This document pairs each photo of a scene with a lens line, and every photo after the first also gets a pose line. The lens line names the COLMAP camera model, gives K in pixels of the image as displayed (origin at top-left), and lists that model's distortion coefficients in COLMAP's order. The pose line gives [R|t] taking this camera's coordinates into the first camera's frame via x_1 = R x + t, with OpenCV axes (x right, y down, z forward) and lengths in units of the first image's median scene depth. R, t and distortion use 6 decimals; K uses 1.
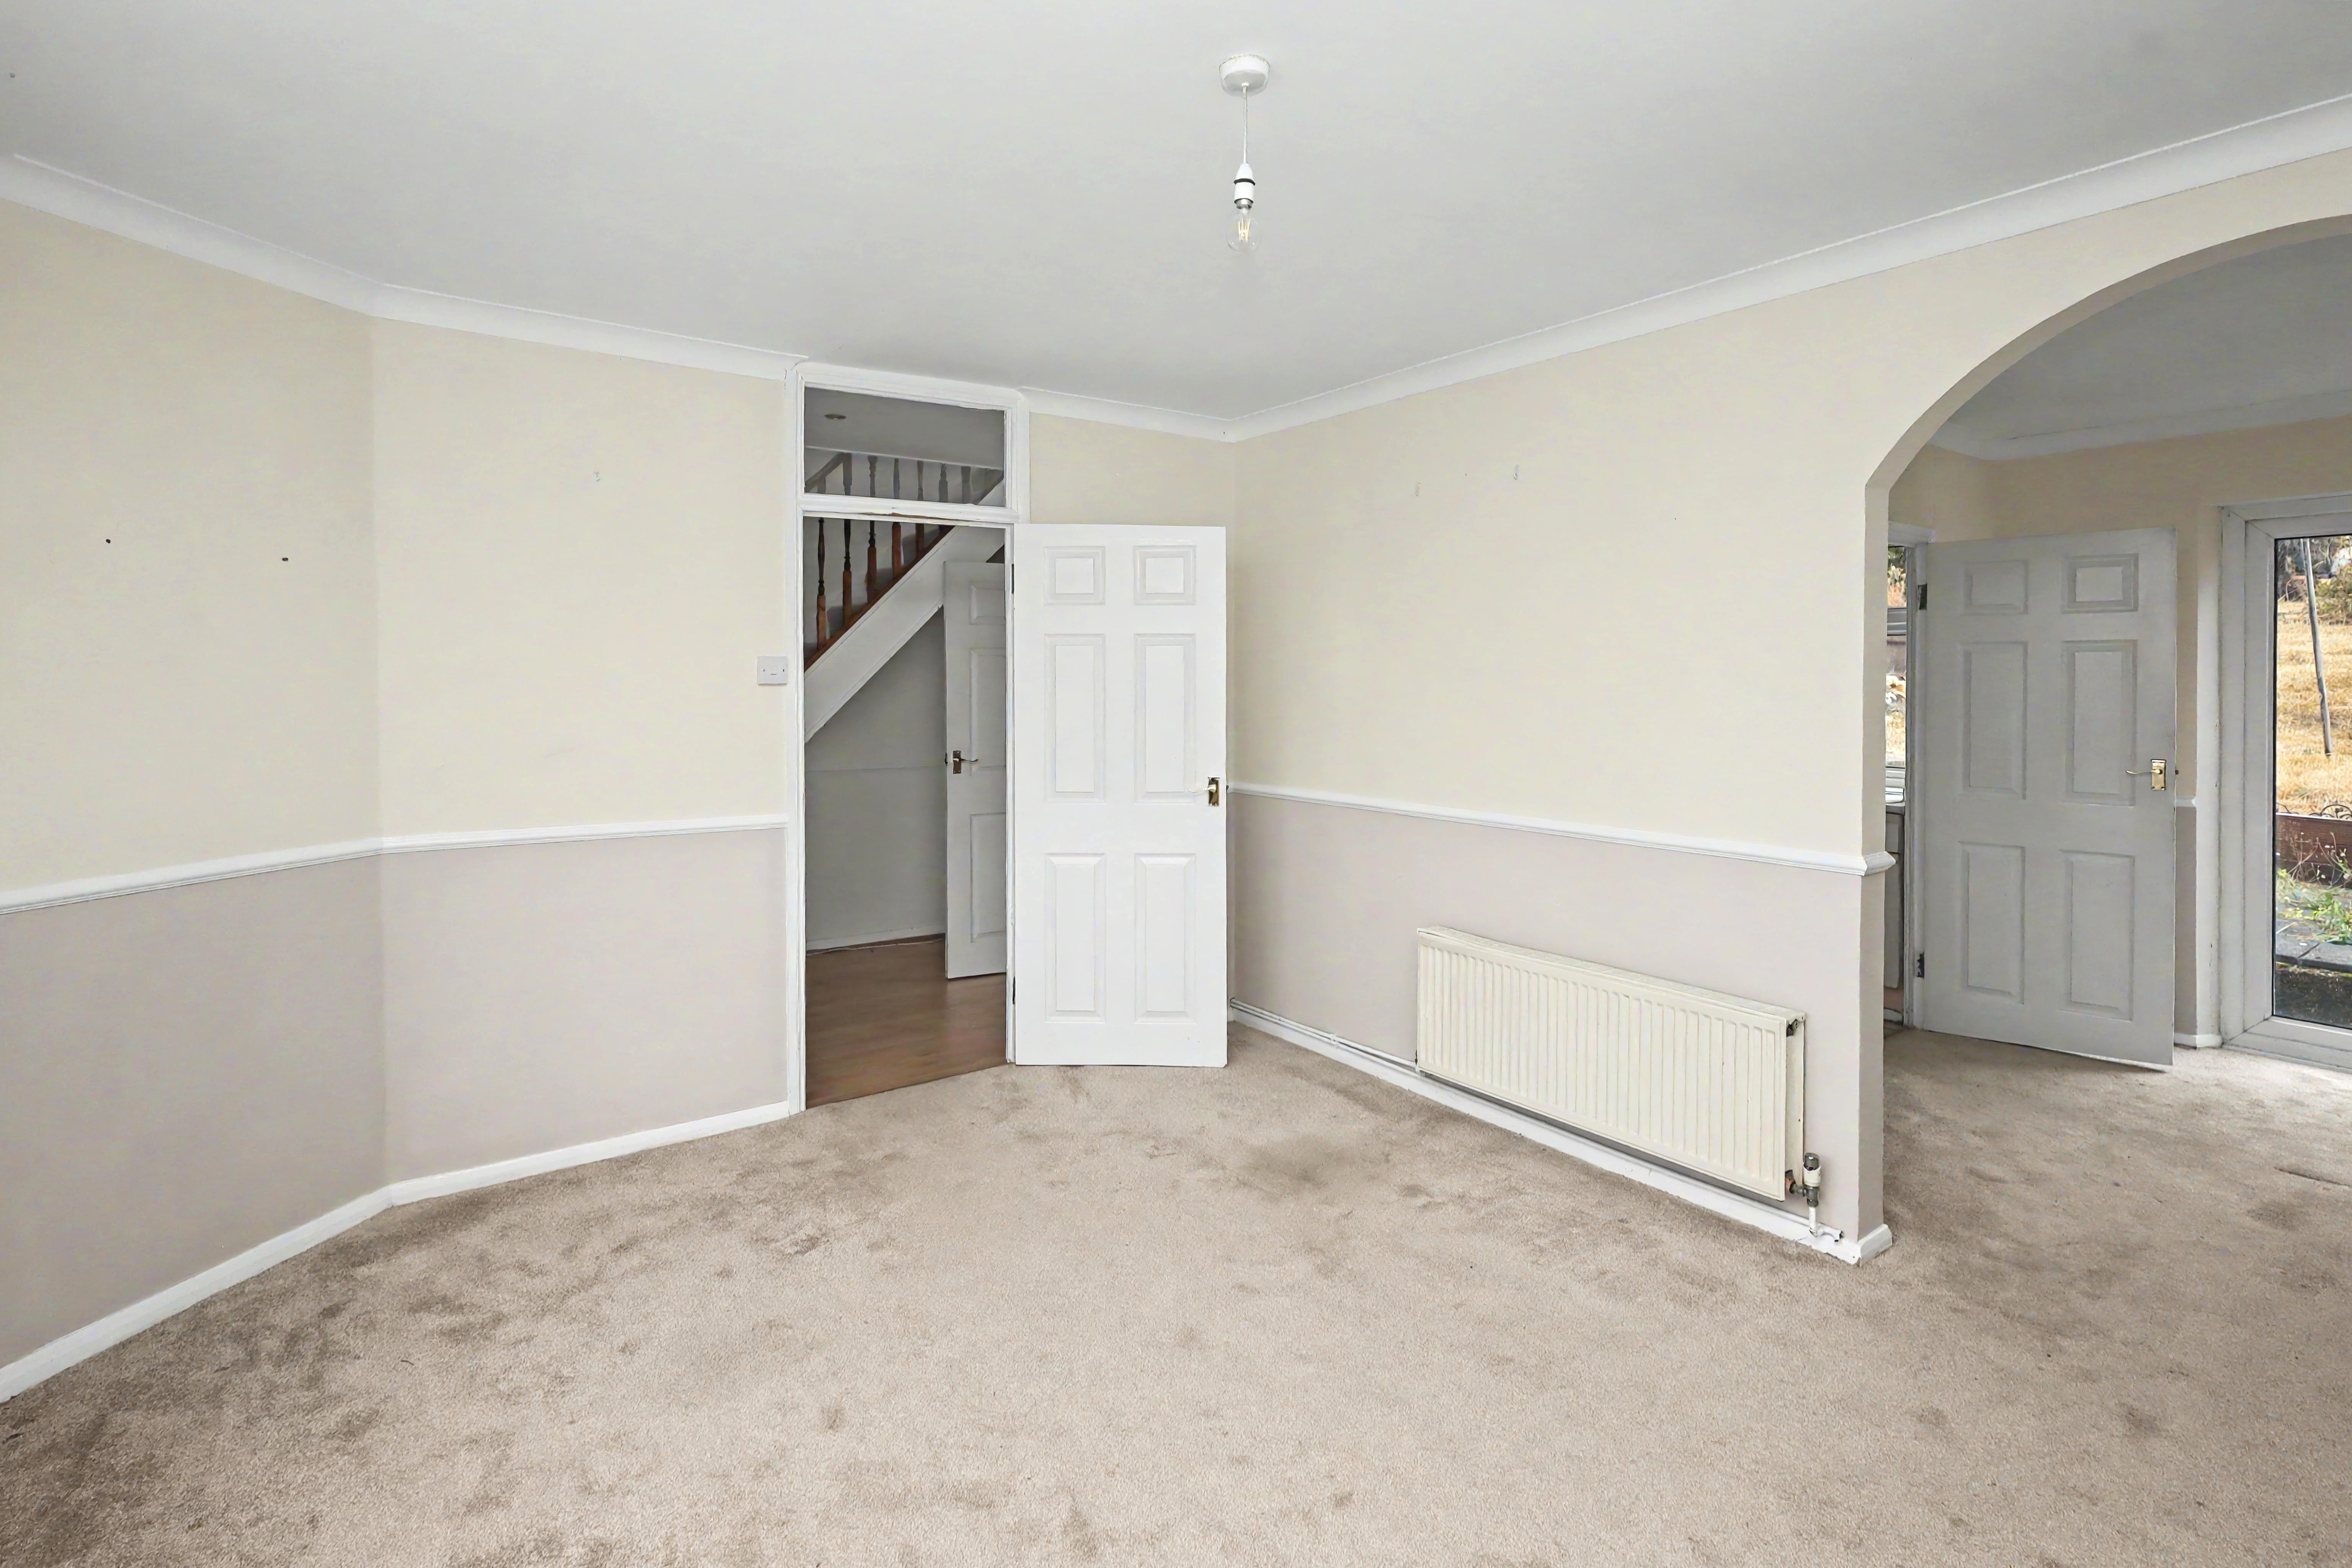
lens RADIAL K [[1142.1, 0, 1172.4], [0, 1142.1, 670.3], [0, 0, 1]] dist [0.002636, 0.000665]
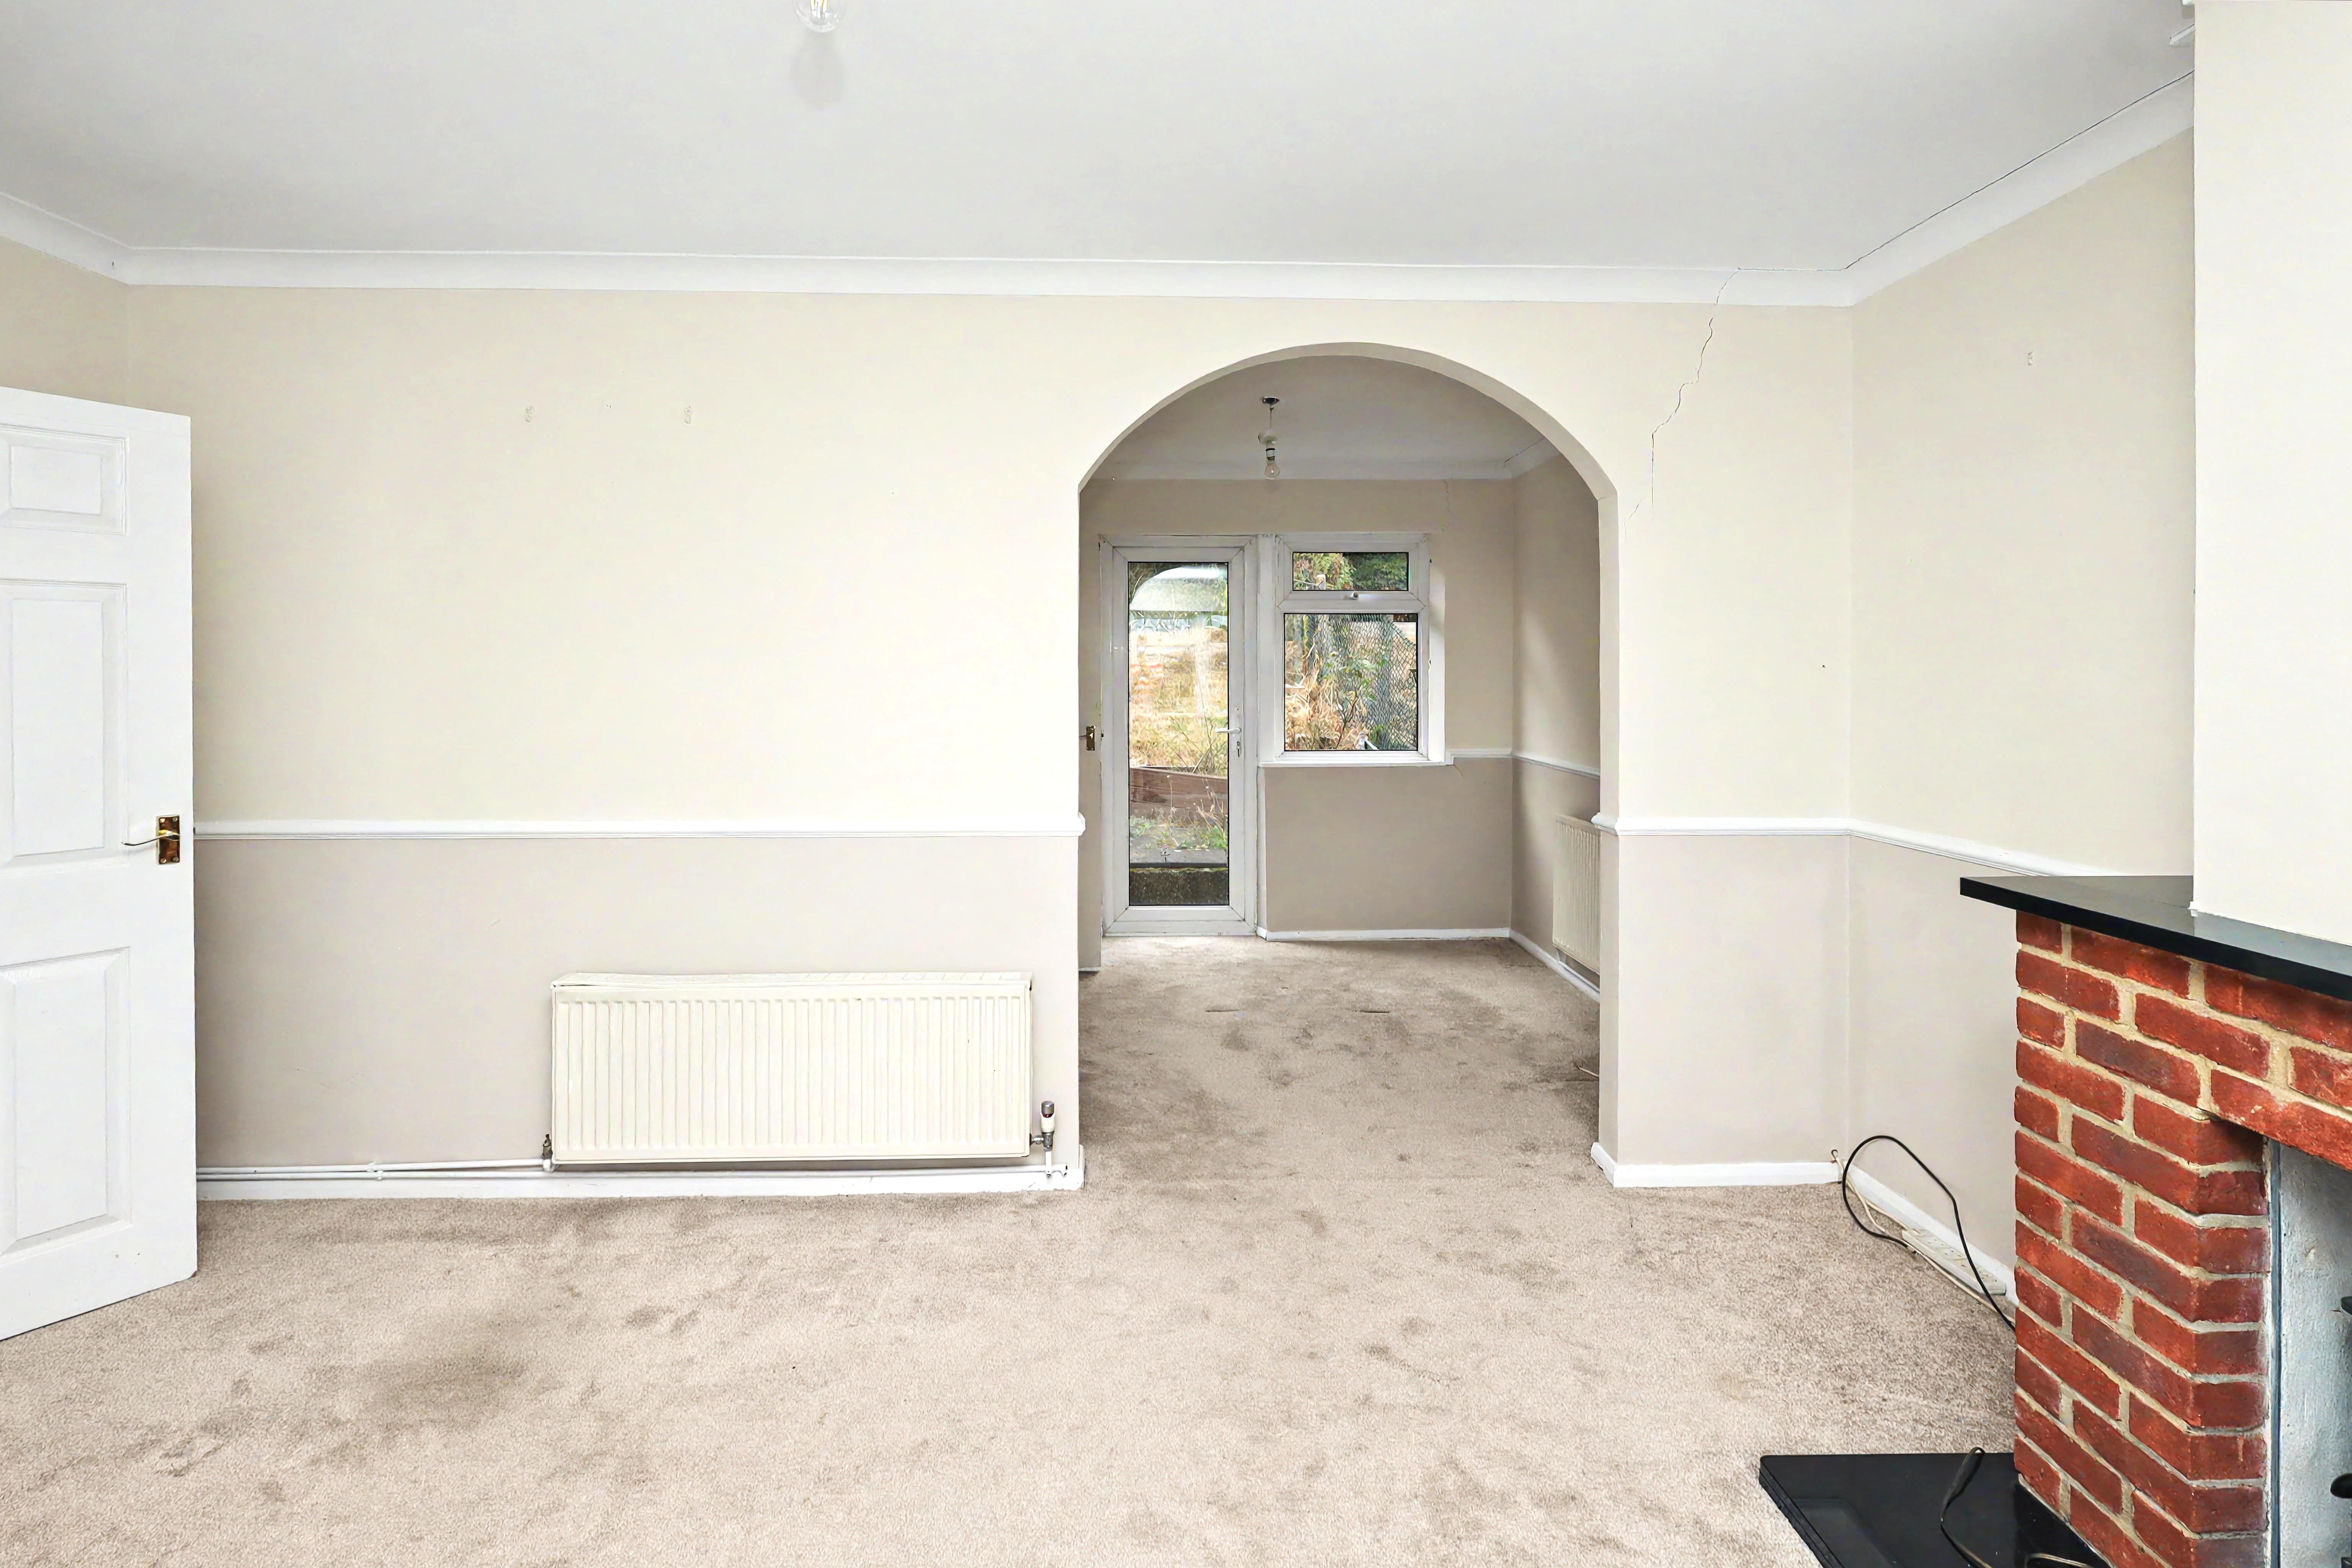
lens RADIAL K [[1142.1, 0, 1172.4], [0, 1142.1, 670.3], [0, 0, 1]] dist [0.002636, 0.000665]
pose [[0.557906, -0.000455, 0.829904, -0.209643], [-0.006274, 0.999969, 0.004766, 0.009485], [-0.829881, -0.007866, 0.557885, 0.243818]]
